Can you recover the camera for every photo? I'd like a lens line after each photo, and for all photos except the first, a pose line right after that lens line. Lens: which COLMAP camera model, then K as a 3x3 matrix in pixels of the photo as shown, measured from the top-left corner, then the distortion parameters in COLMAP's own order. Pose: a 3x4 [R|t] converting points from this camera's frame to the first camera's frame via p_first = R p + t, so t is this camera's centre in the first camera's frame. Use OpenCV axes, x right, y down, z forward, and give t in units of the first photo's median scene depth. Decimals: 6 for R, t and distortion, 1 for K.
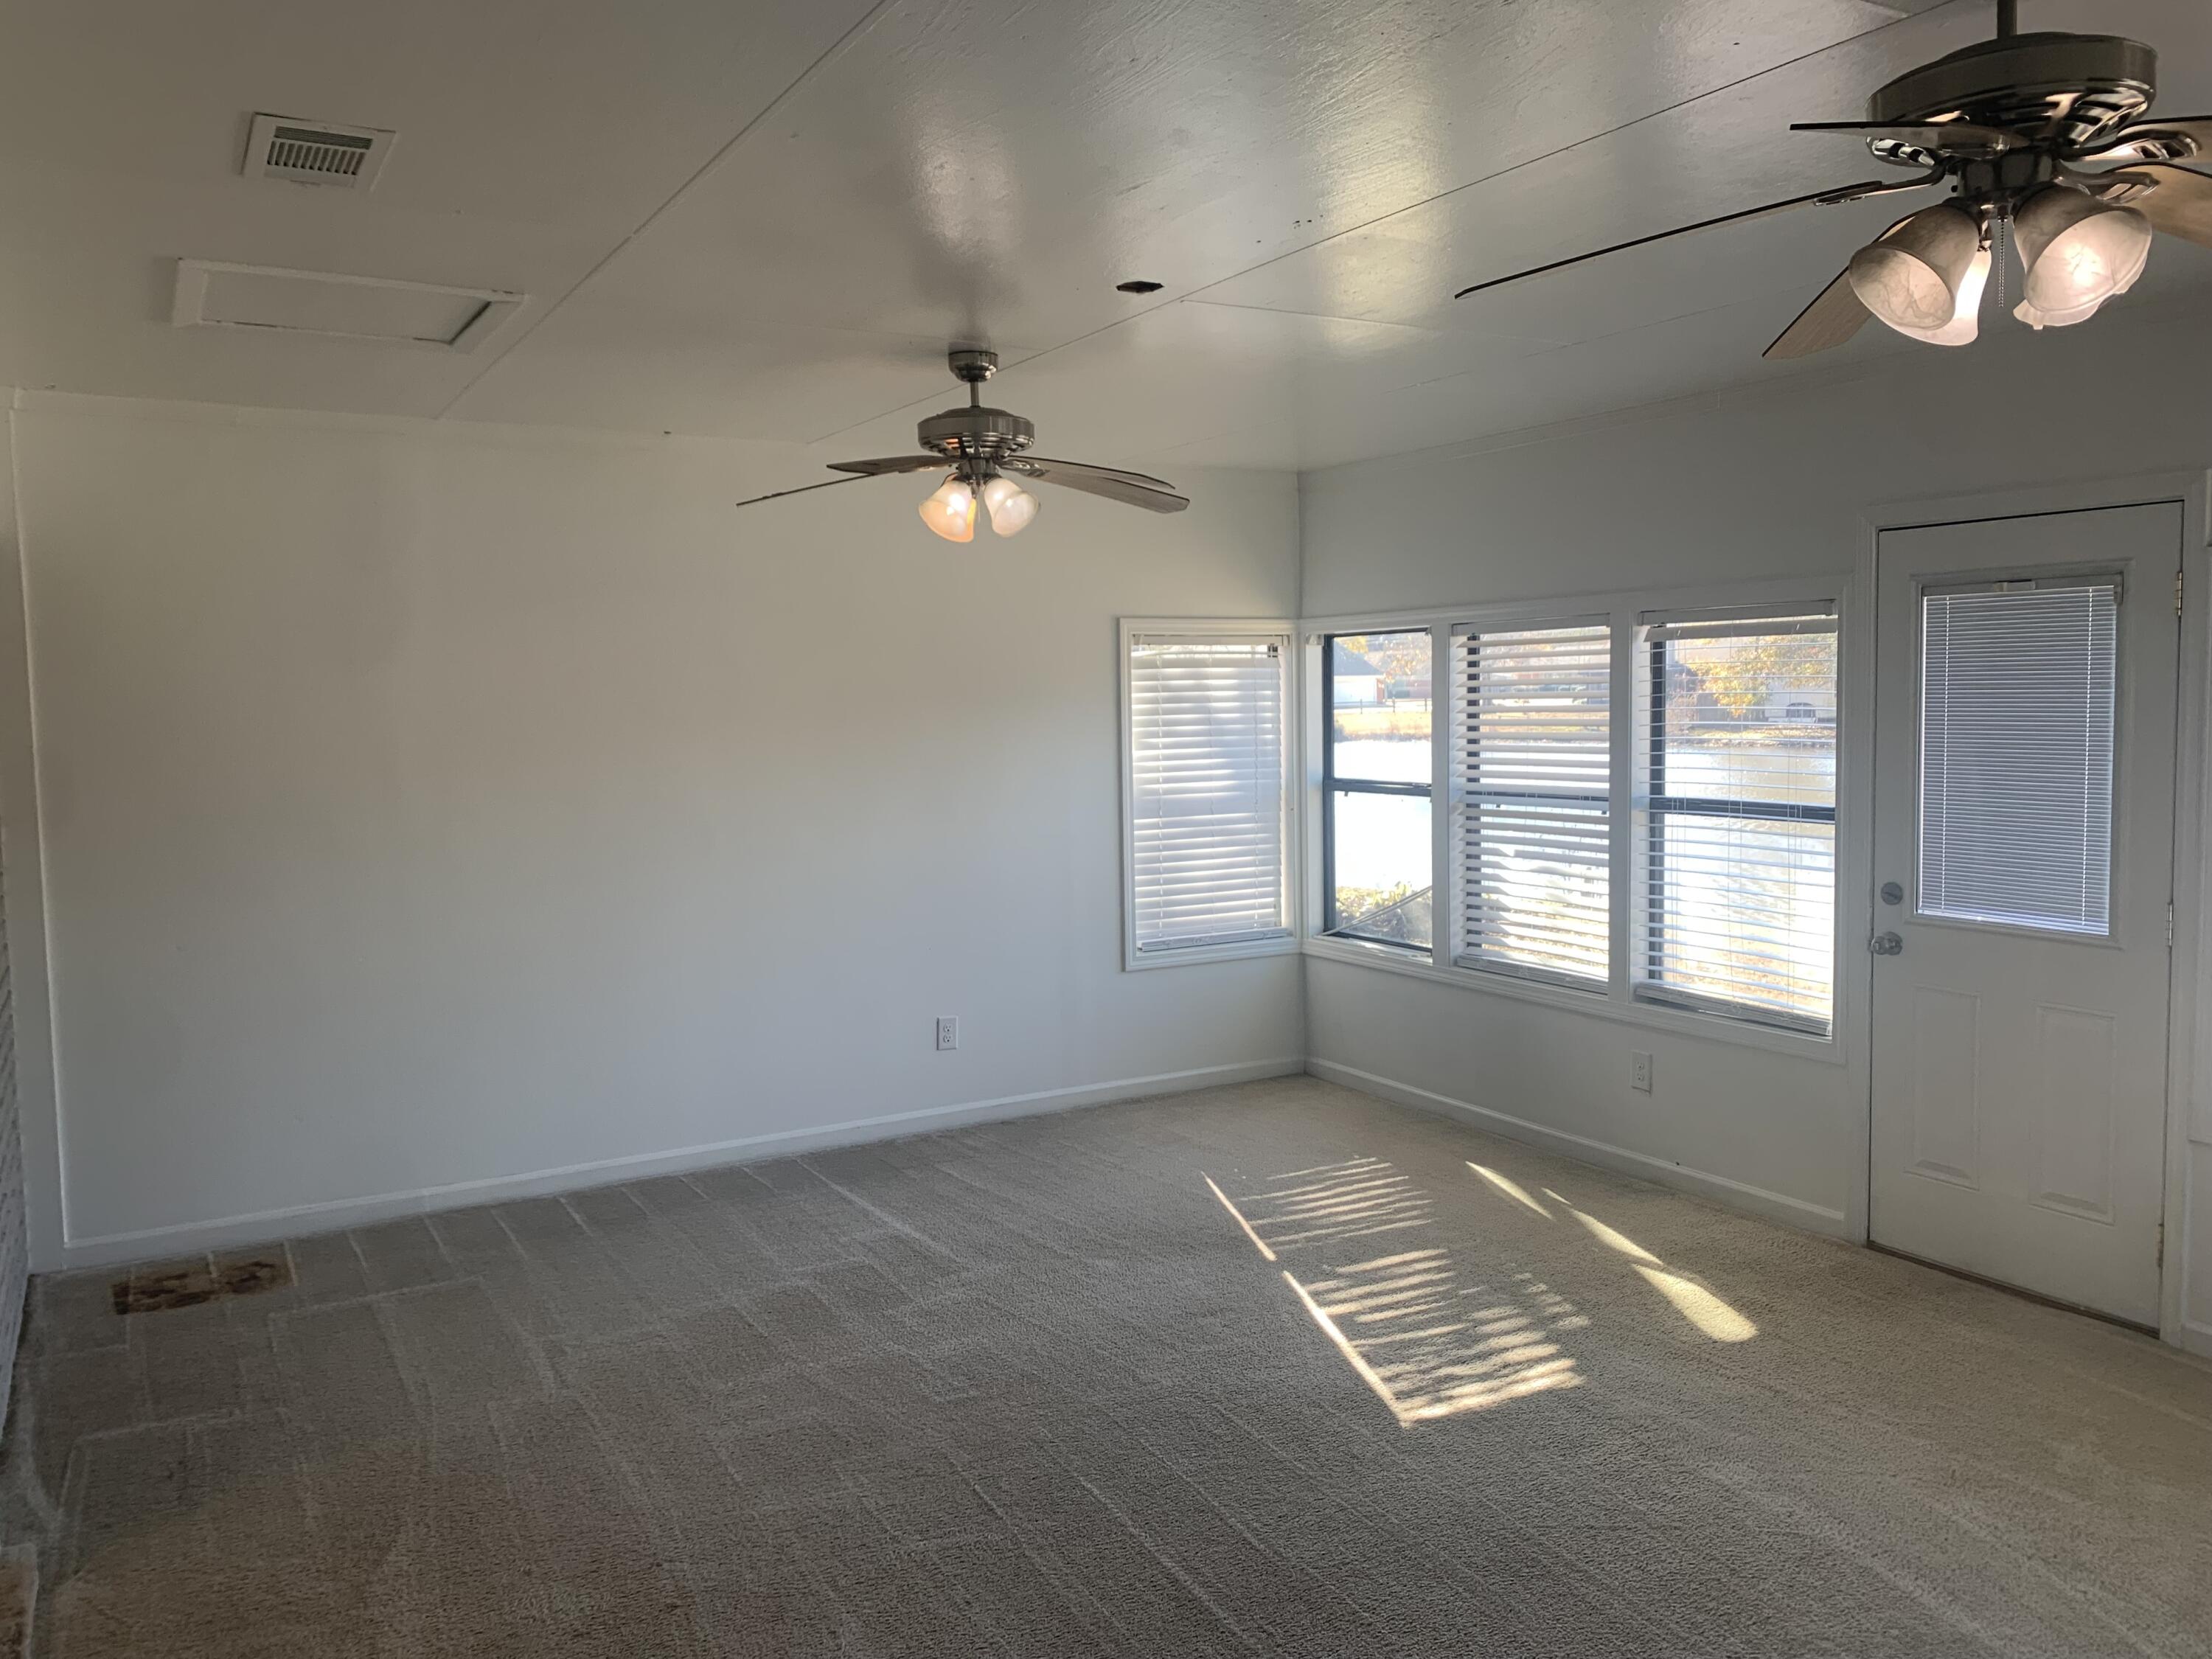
lens RADIAL K [[1739.6, 0, 1099.1], [0, 1739.6, 824.2], [0, 0, 1]] dist [0.092553, -0.089573]
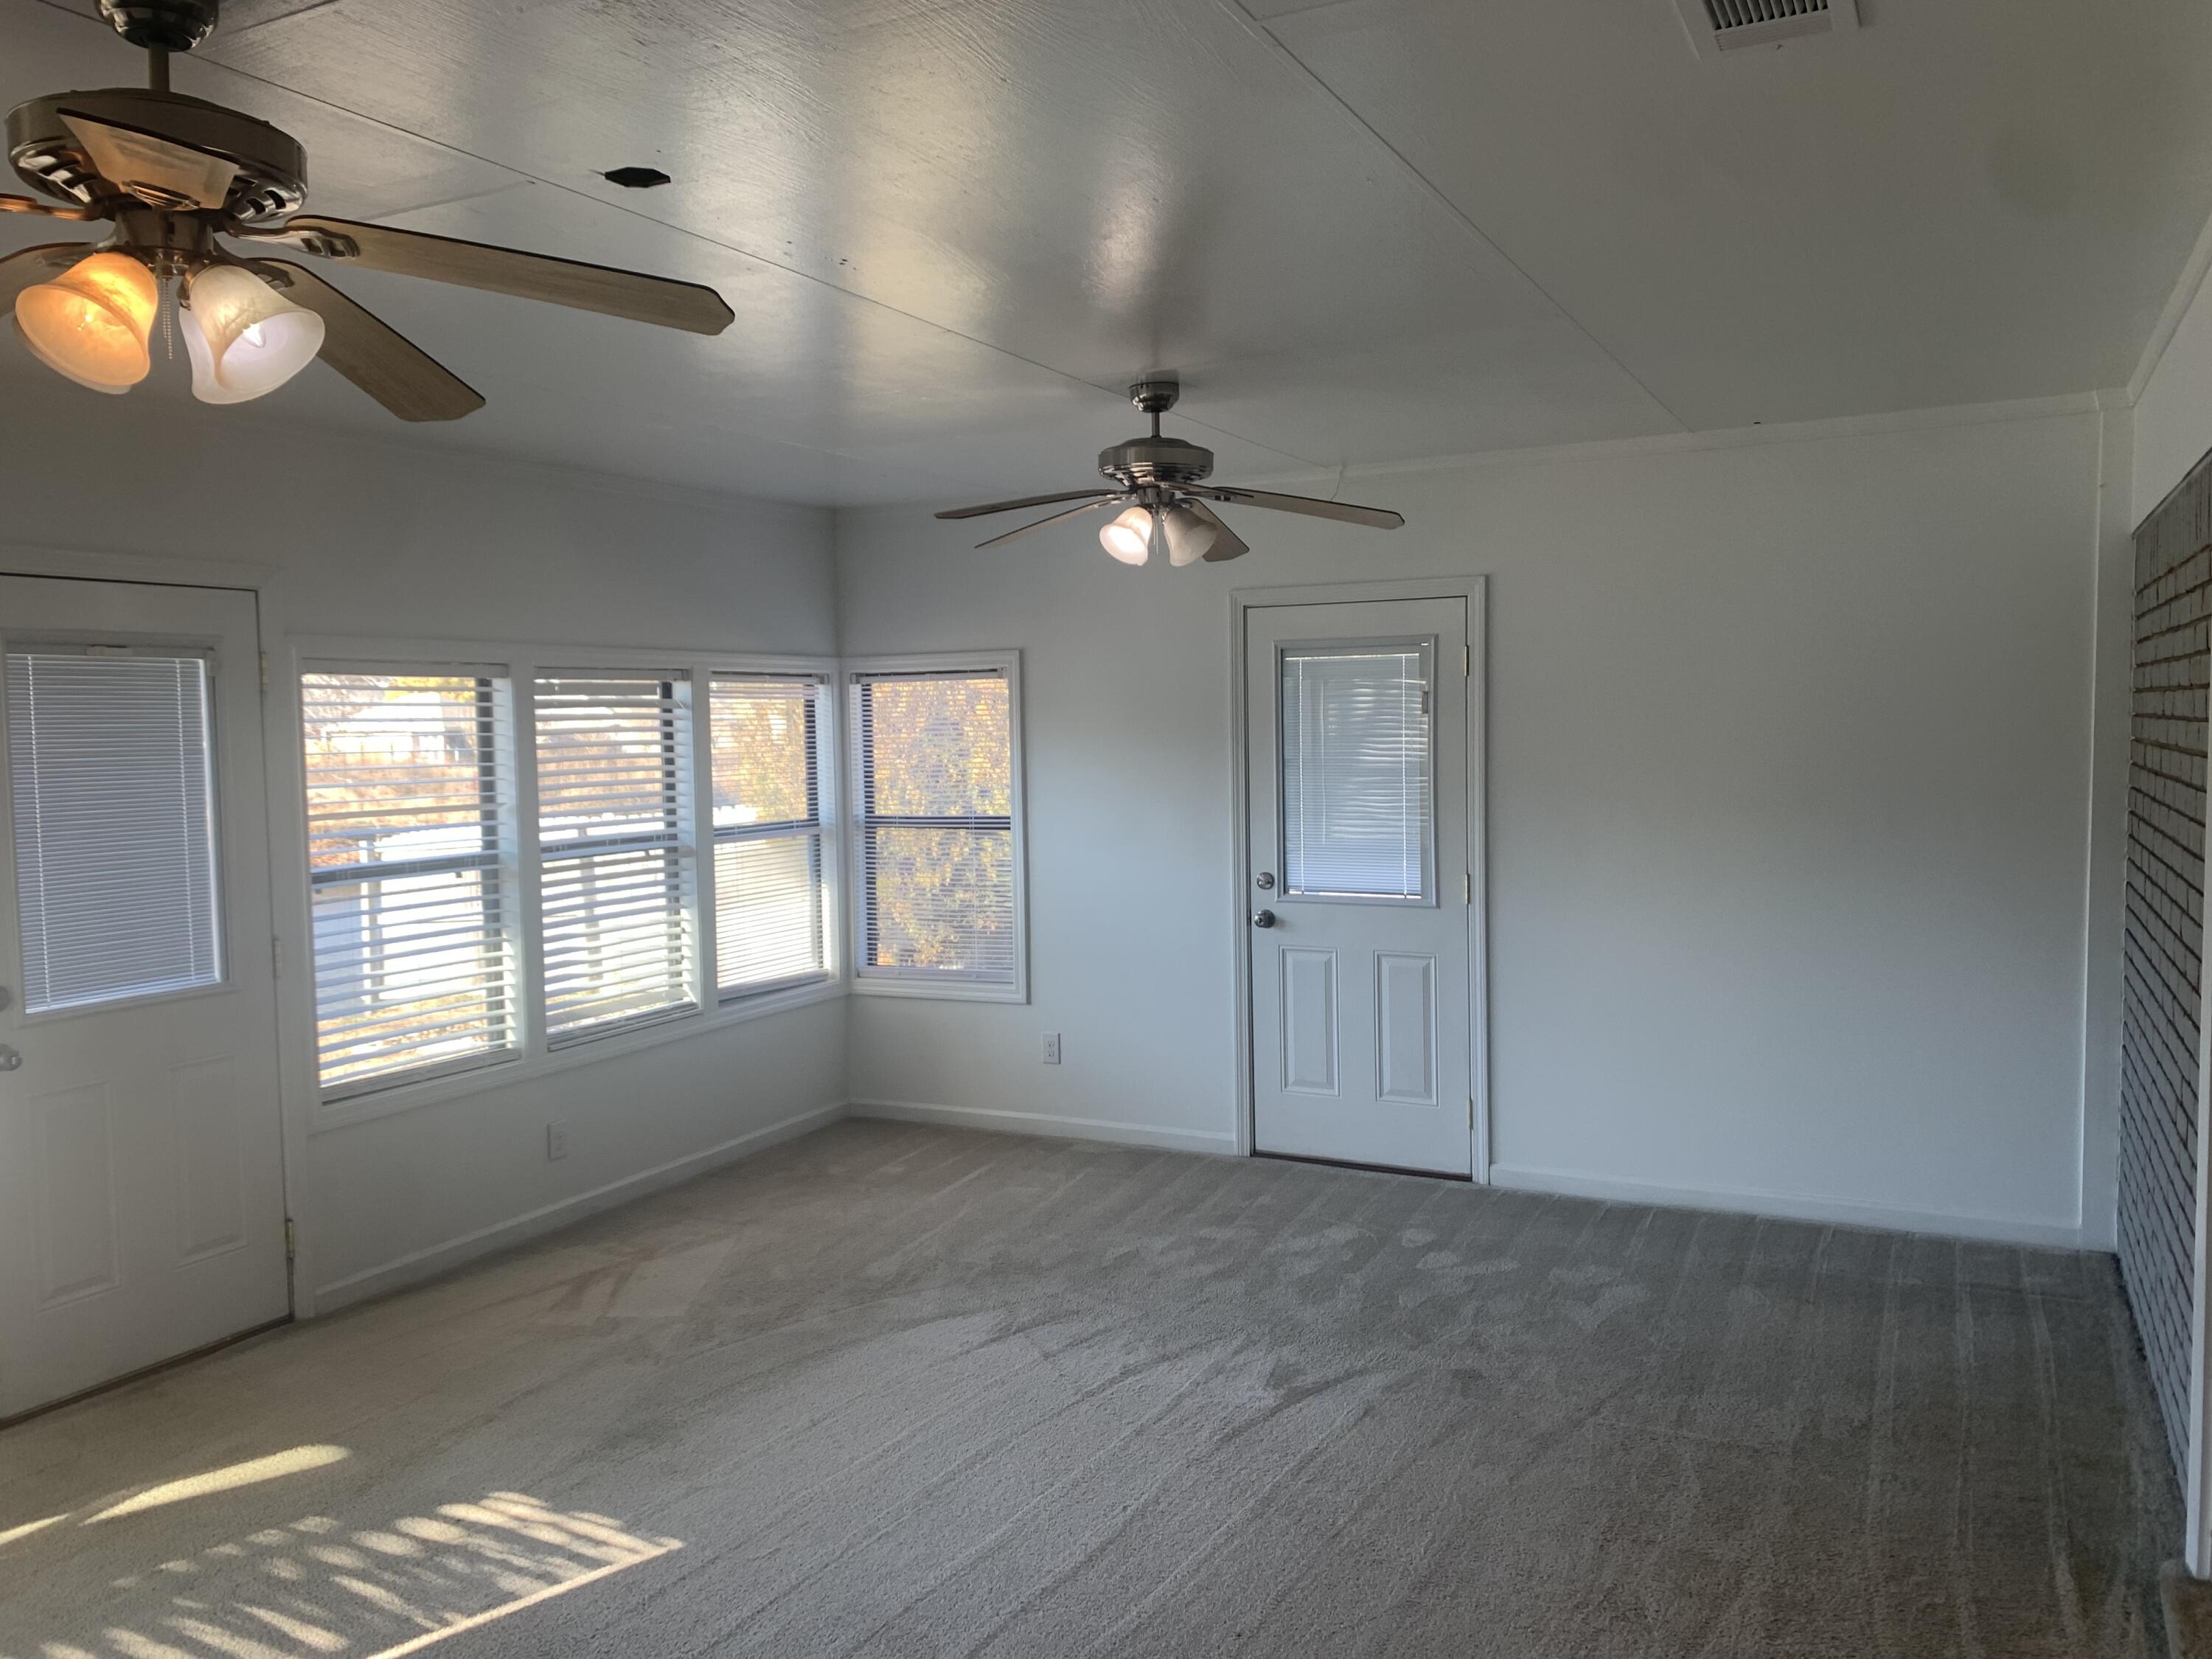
lens RADIAL K [[1739.6, 0, 1099.1], [0, 1739.6, 824.2], [0, 0, 1]] dist [0.092553, -0.089573]
pose [[-0.557732, -0.022532, 0.829715, -0.545678], [0.095880, 0.991191, 0.091368, -0.070238], [-0.824464, 0.130512, -0.550659, 0.998912]]
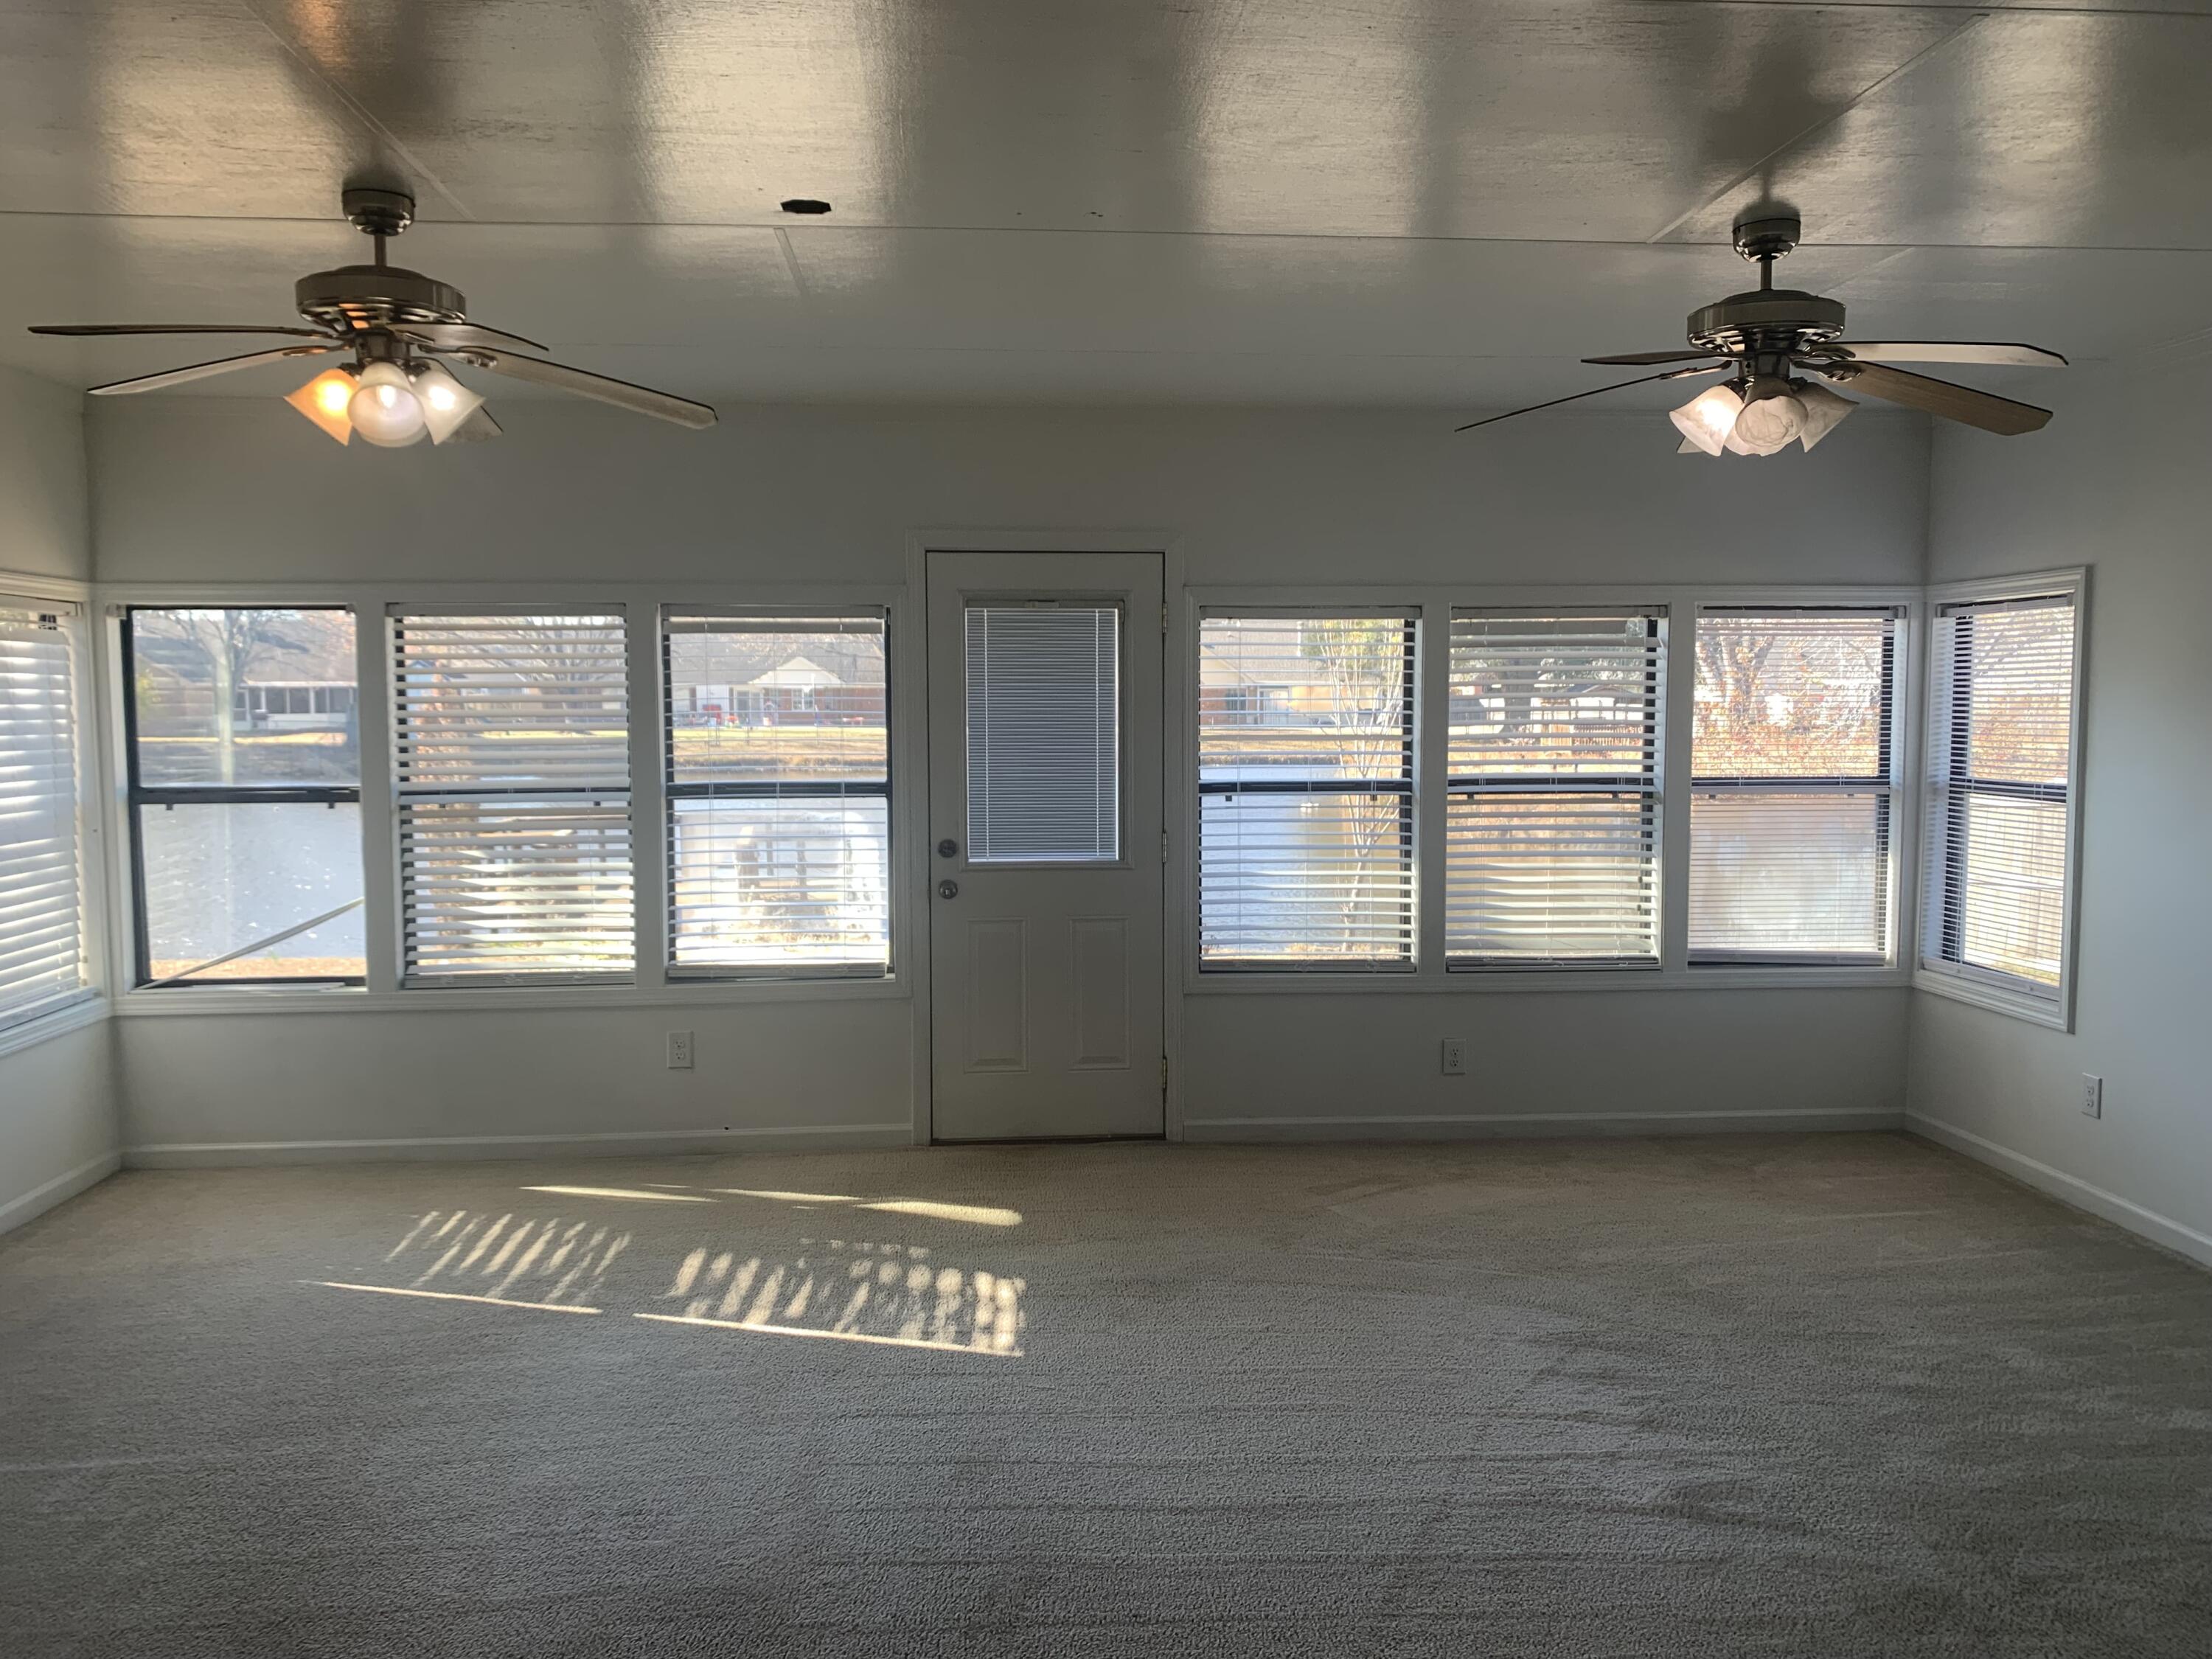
lens RADIAL K [[1739.6, 0, 1099.1], [0, 1739.6, 824.2], [0, 0, 1]] dist [0.092553, -0.089573]
pose [[0.416113, -0.050273, 0.907922, -0.588271], [0.067652, 0.997415, 0.024223, -0.000089], [-0.906793, 0.051343, 0.418438, 0.388406]]
